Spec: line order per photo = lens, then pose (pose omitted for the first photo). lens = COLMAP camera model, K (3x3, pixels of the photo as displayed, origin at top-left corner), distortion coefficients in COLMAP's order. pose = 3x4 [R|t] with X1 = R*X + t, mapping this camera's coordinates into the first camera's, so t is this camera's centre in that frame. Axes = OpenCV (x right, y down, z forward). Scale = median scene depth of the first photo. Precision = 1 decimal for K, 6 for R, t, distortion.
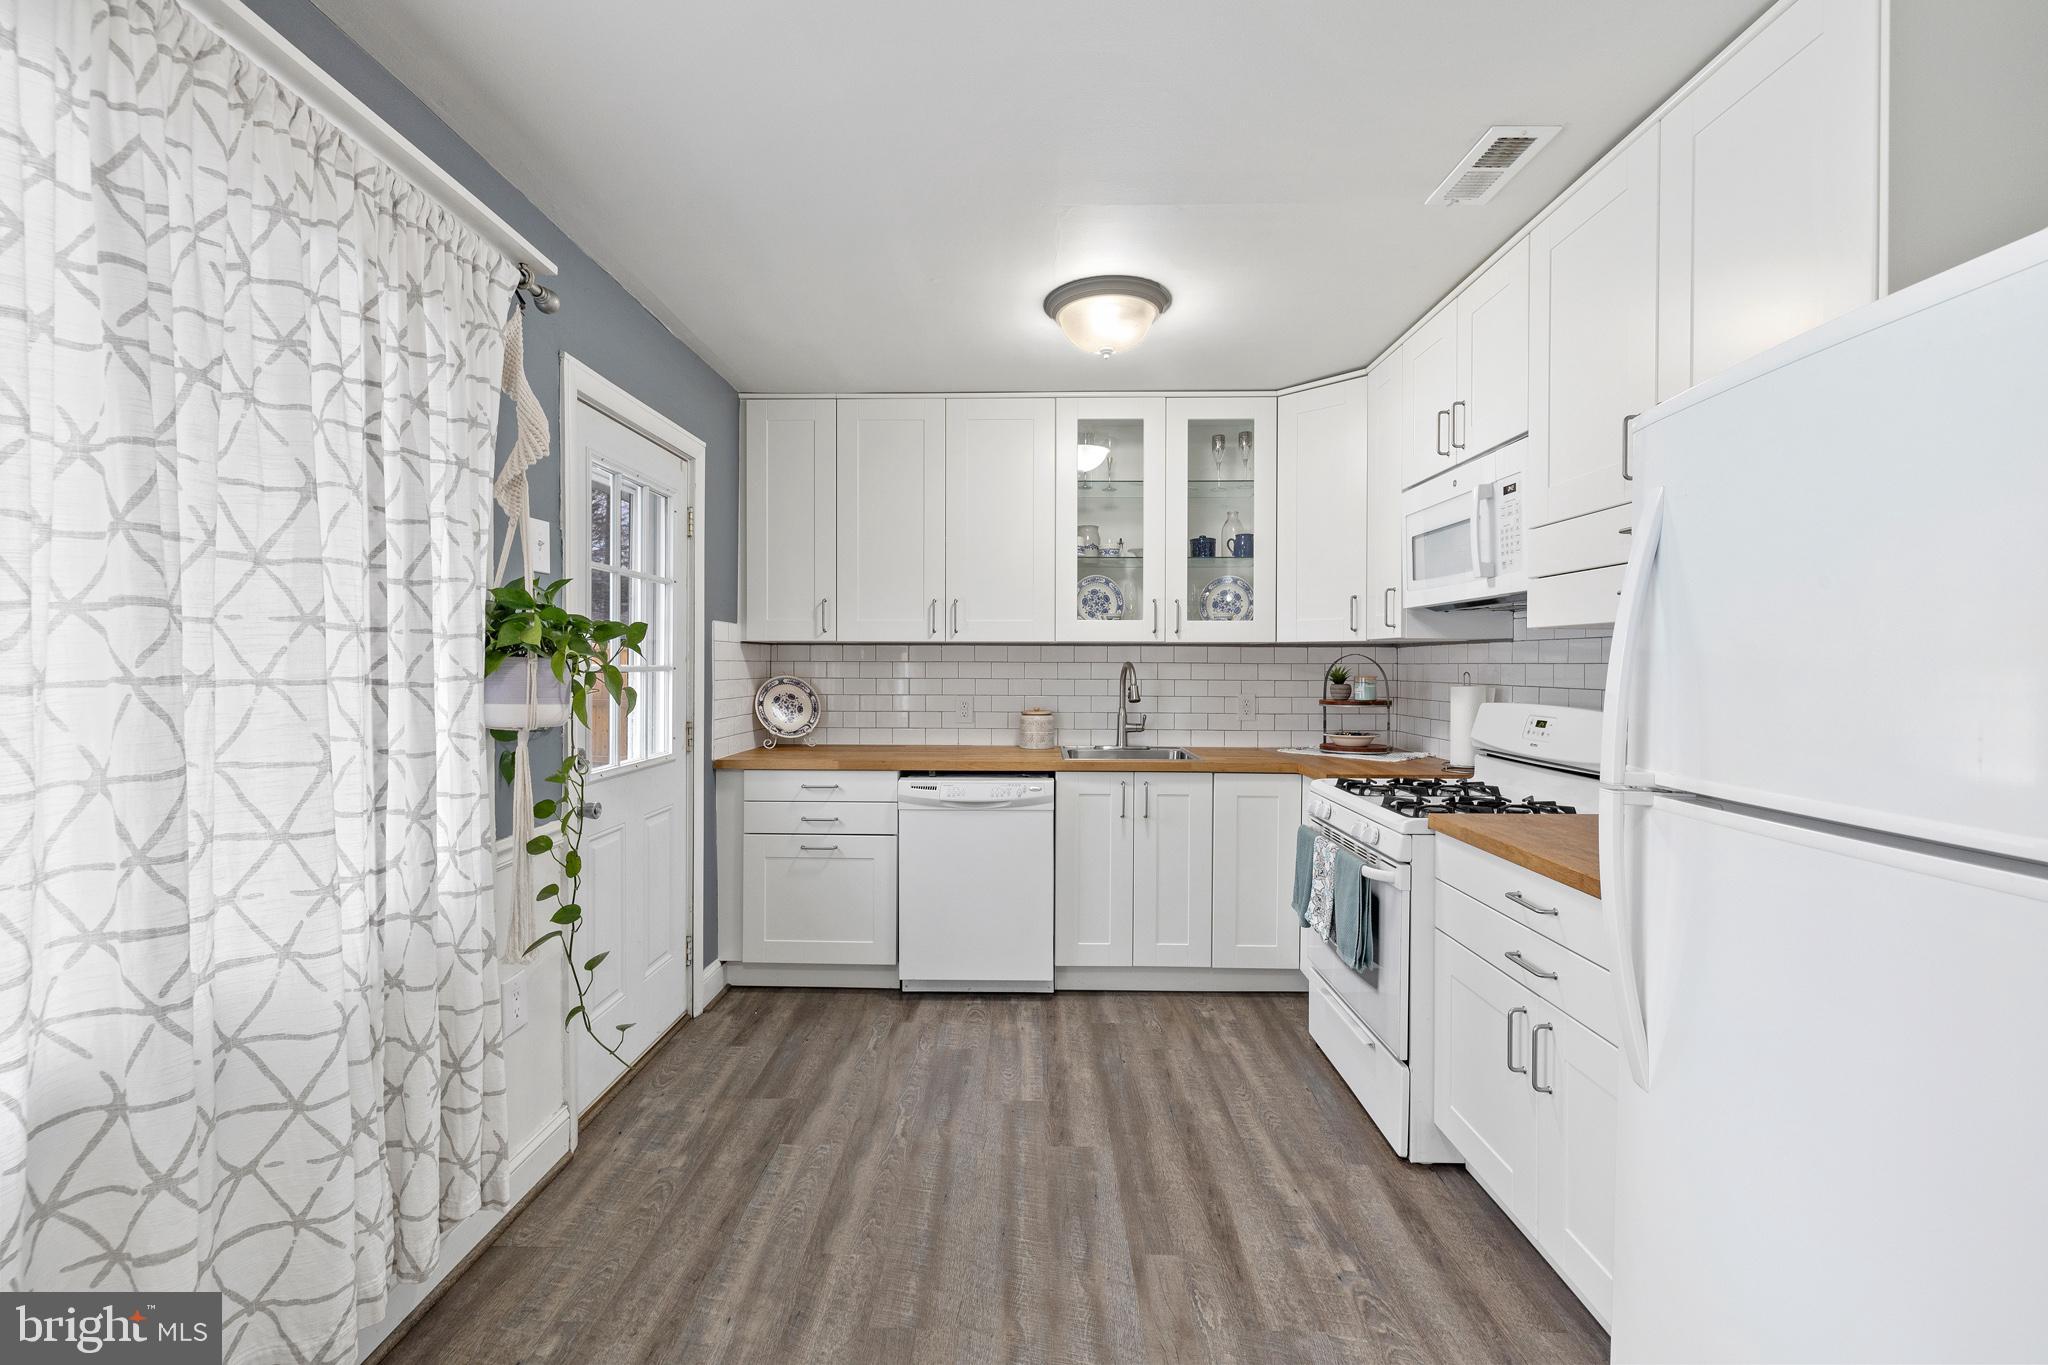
lens RADIAL K [[857.4, 0, 1017.1], [0, 857.4, 667.9], [0, 0, 1]] dist [-0.001458, -0.000213]
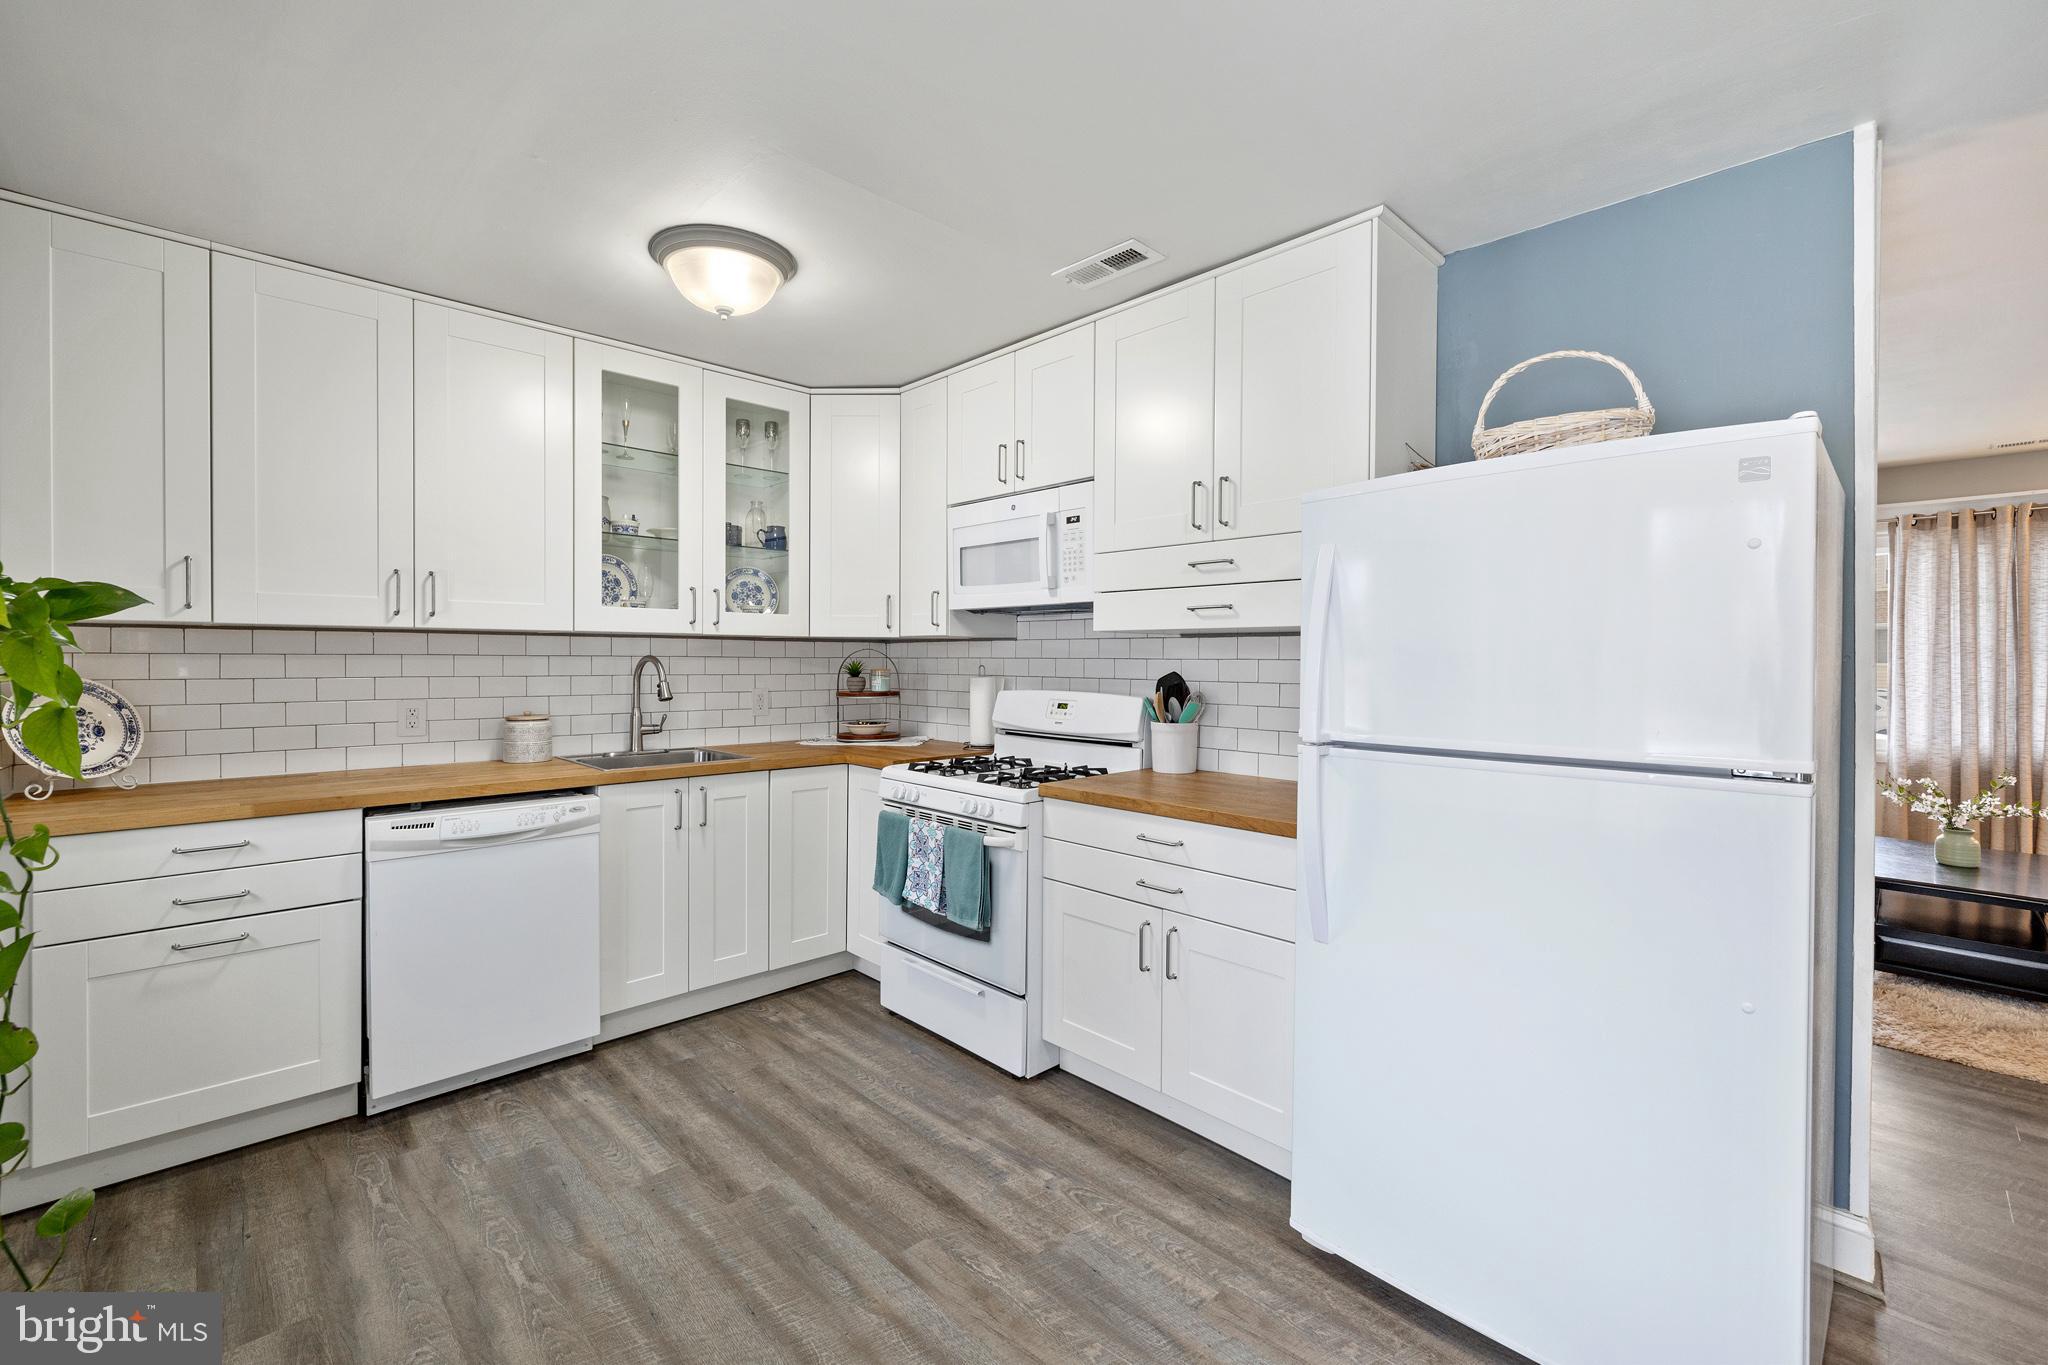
lens RADIAL K [[857.4, 0, 1017.1], [0, 857.4, 667.9], [0, 0, 1]] dist [-0.001458, -0.000213]
pose [[0.705312, -0.007317, 0.708860, -0.267987], [0.001215, 0.999958, 0.009113, -0.002056], [-0.708896, -0.005566, 0.705291, 0.121323]]
